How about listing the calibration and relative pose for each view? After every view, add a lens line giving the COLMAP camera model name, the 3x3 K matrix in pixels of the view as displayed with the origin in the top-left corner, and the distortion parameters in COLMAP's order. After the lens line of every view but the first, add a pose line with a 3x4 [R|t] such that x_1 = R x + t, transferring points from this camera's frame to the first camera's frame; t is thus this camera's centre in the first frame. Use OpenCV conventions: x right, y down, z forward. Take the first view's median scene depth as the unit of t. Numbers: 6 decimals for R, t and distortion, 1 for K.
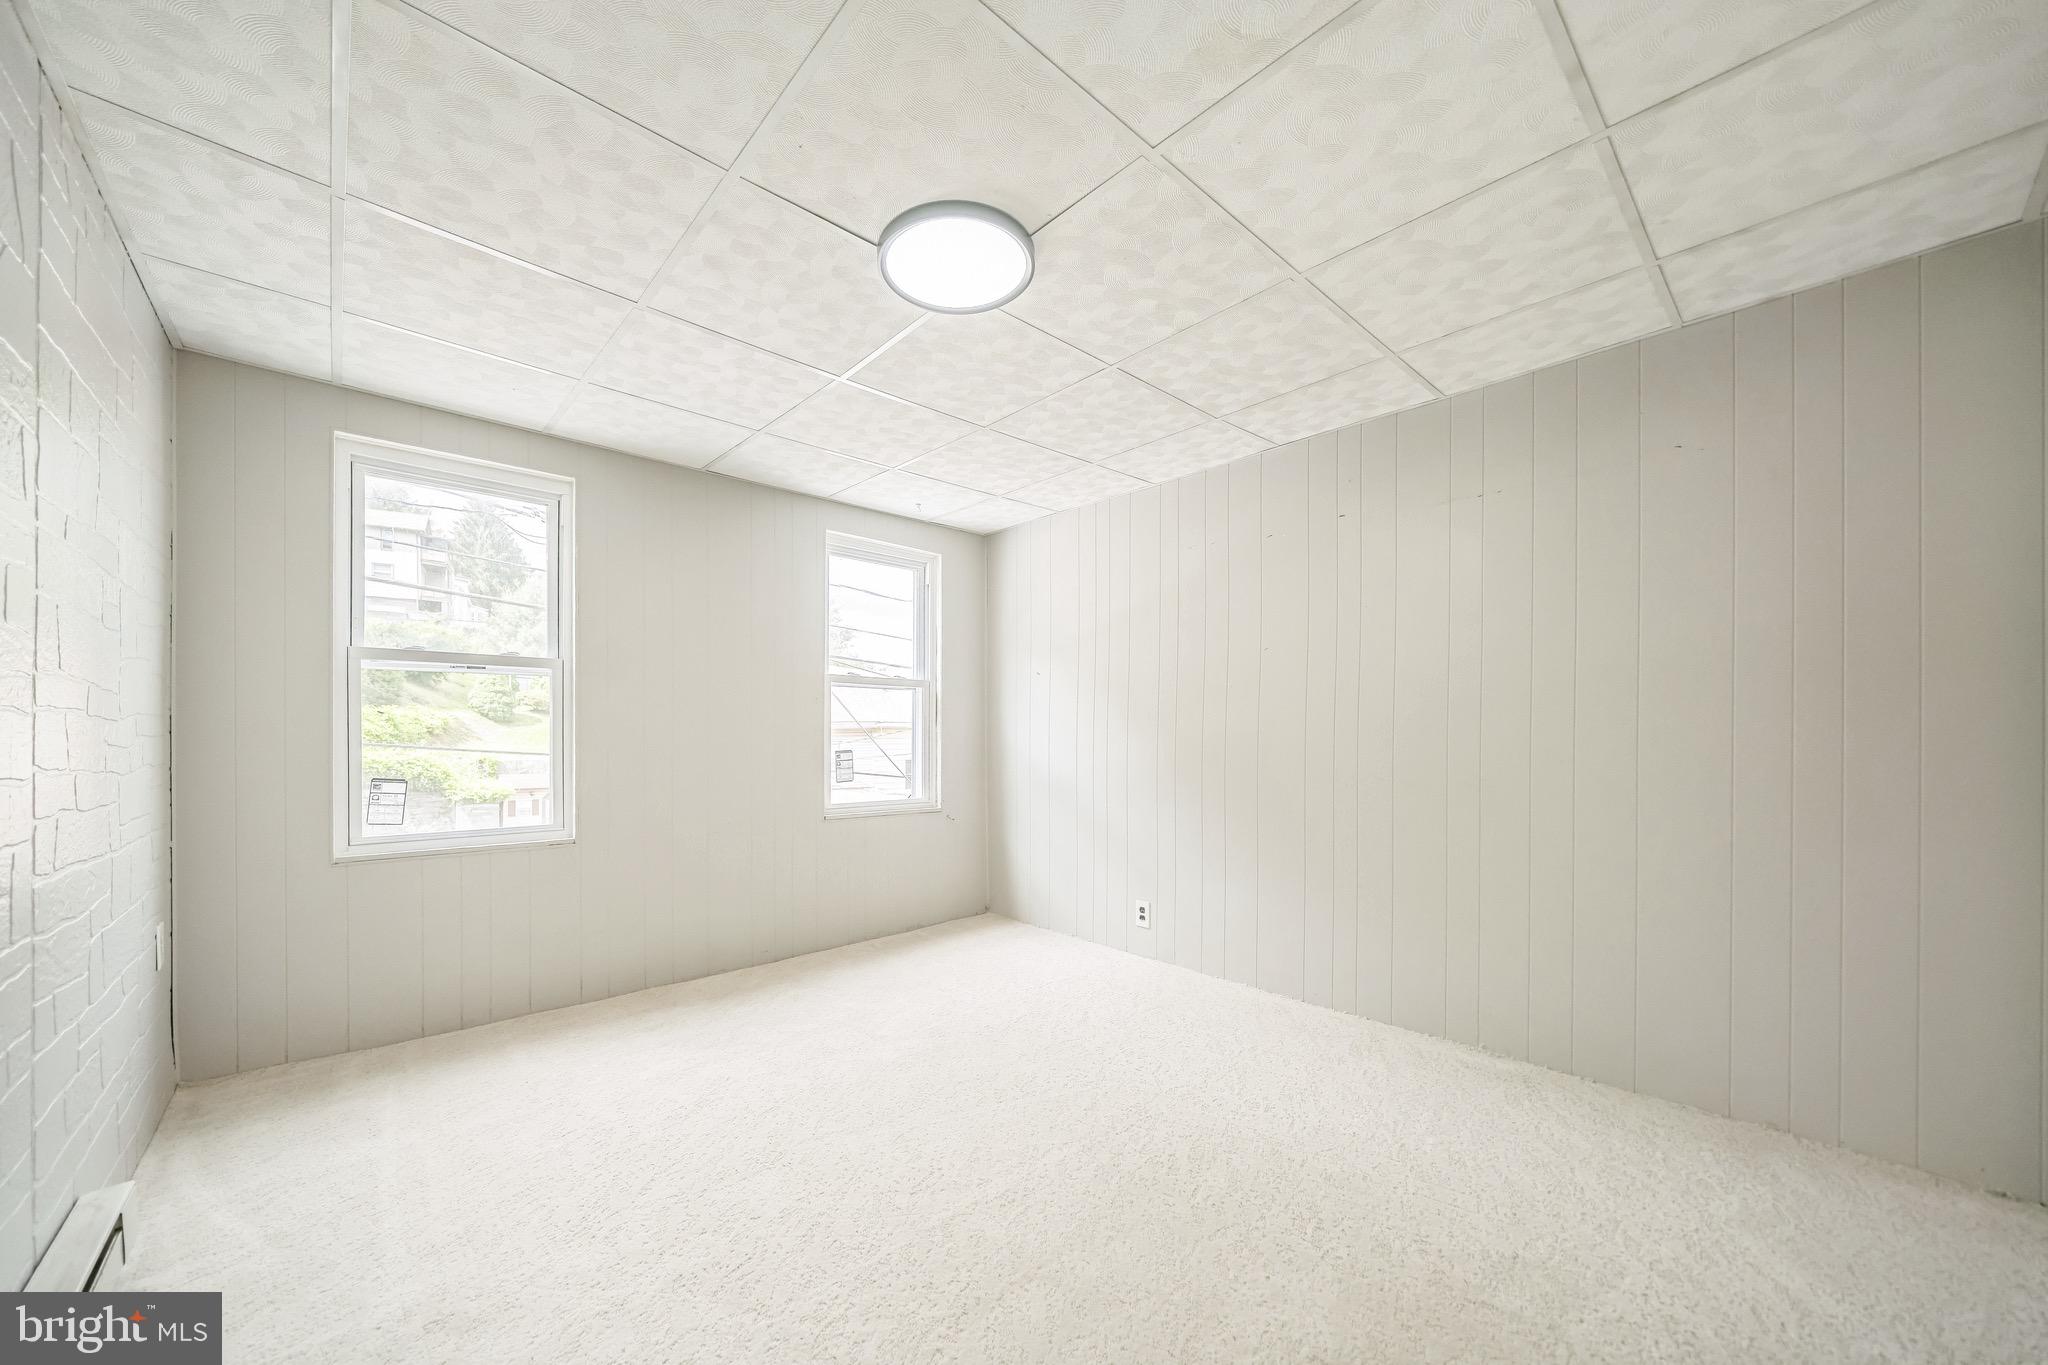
lens RADIAL K [[743.9, 0, 971.4], [0, 743.9, 736.7], [0, 0, 1]] dist [-0.006272, 0.001009]
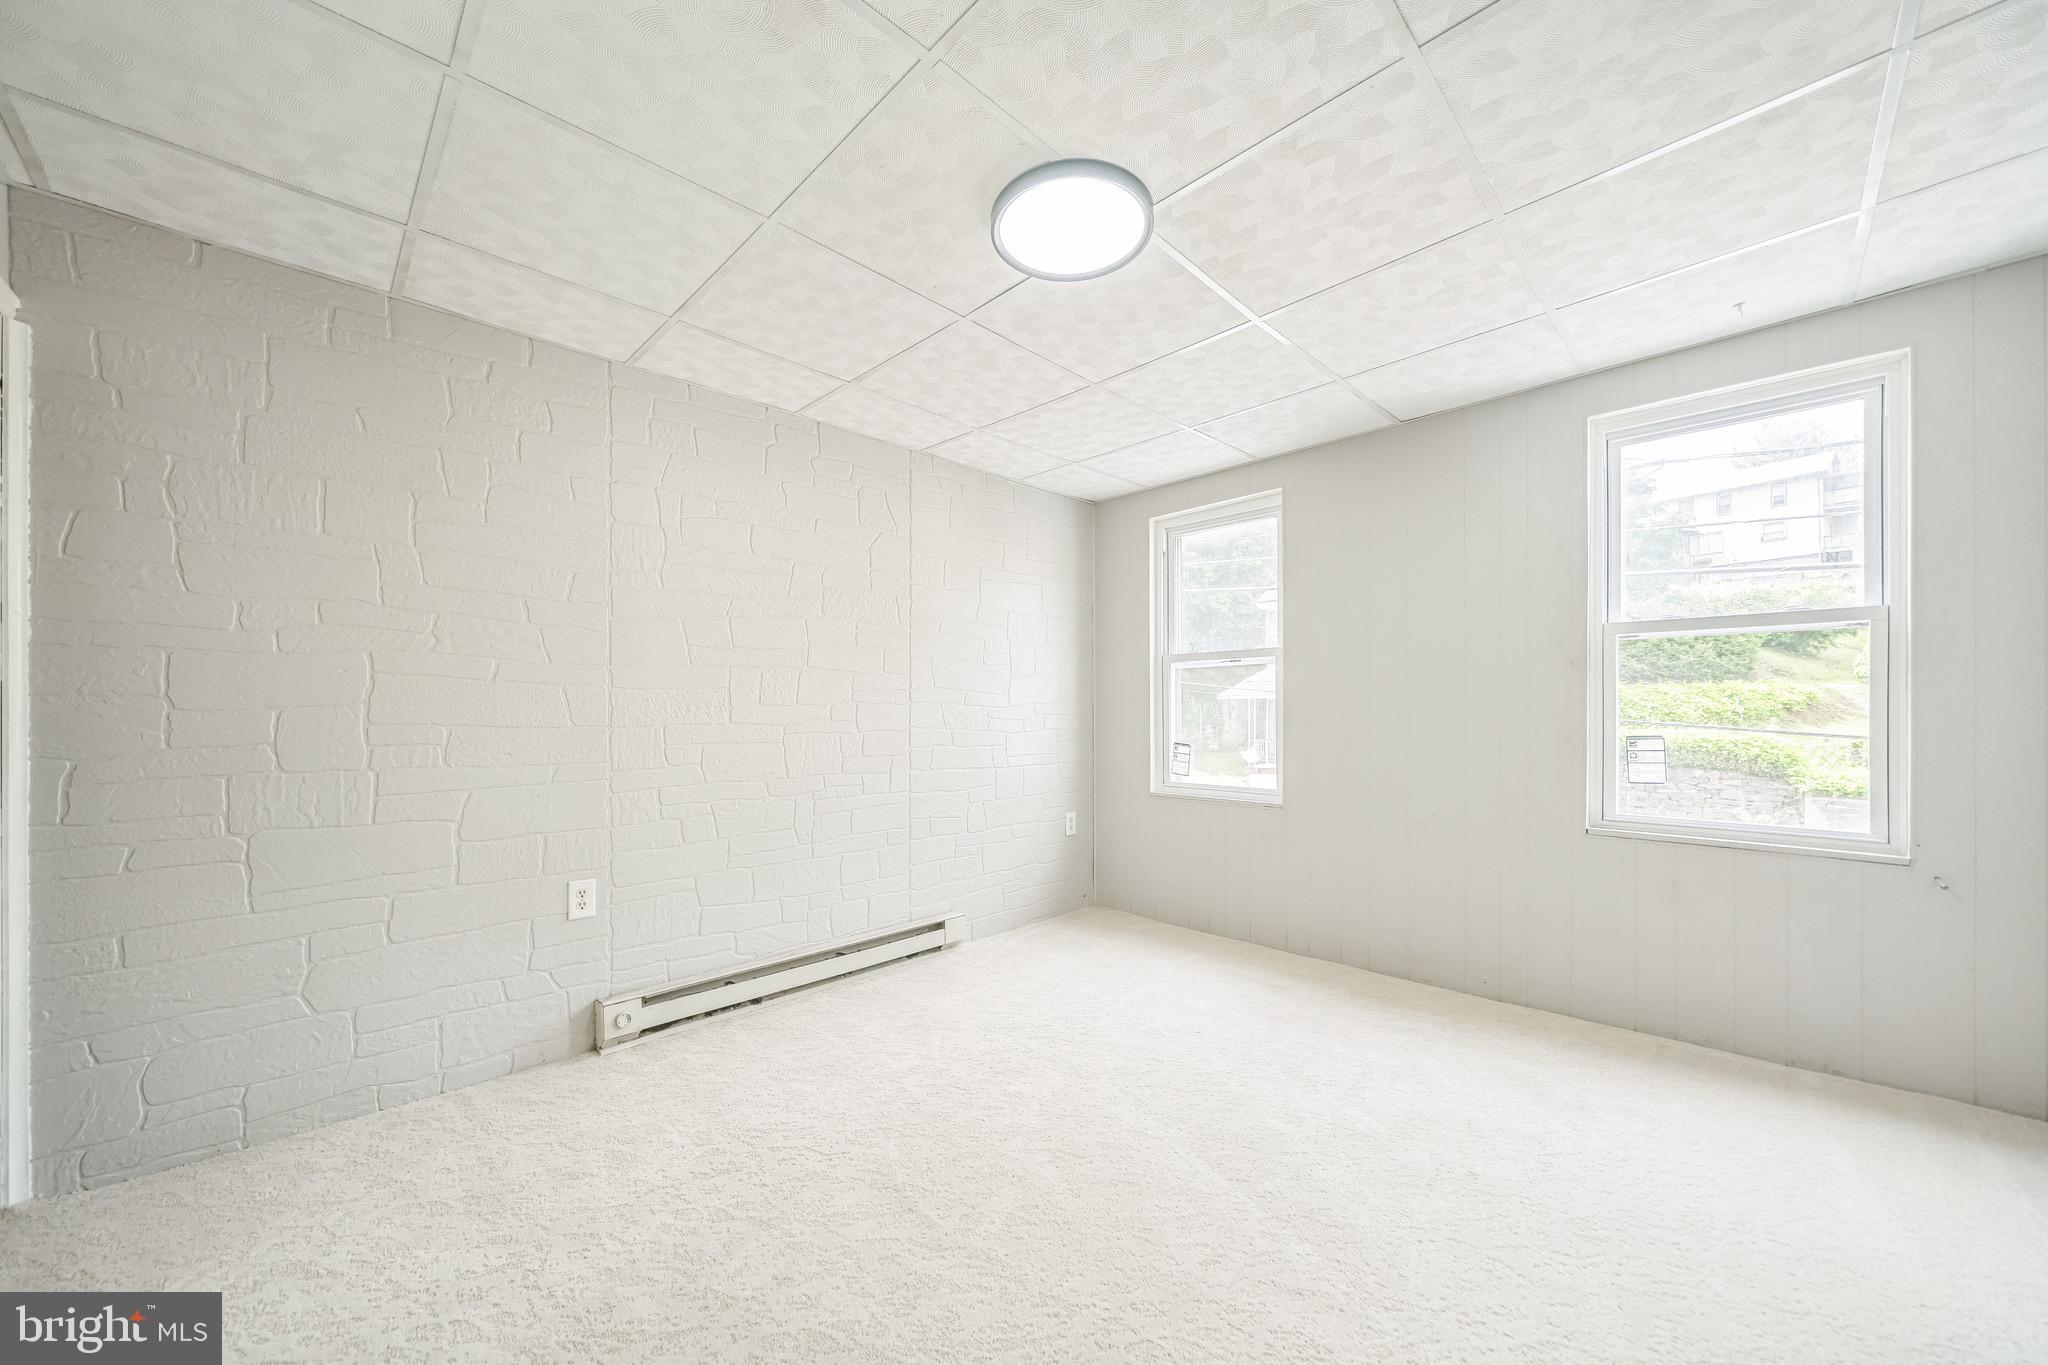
lens RADIAL K [[743.9, 0, 1008.4], [0, 743.9, 716.3], [0, 0, 1]] dist [-0.006272, 0.001009]
pose [[0.055066, 0.003073, -0.998478, 0.093950], [0.000191, 0.999995, 0.003088, -0.000077], [0.998483, -0.000361, 0.055065, 0.084547]]
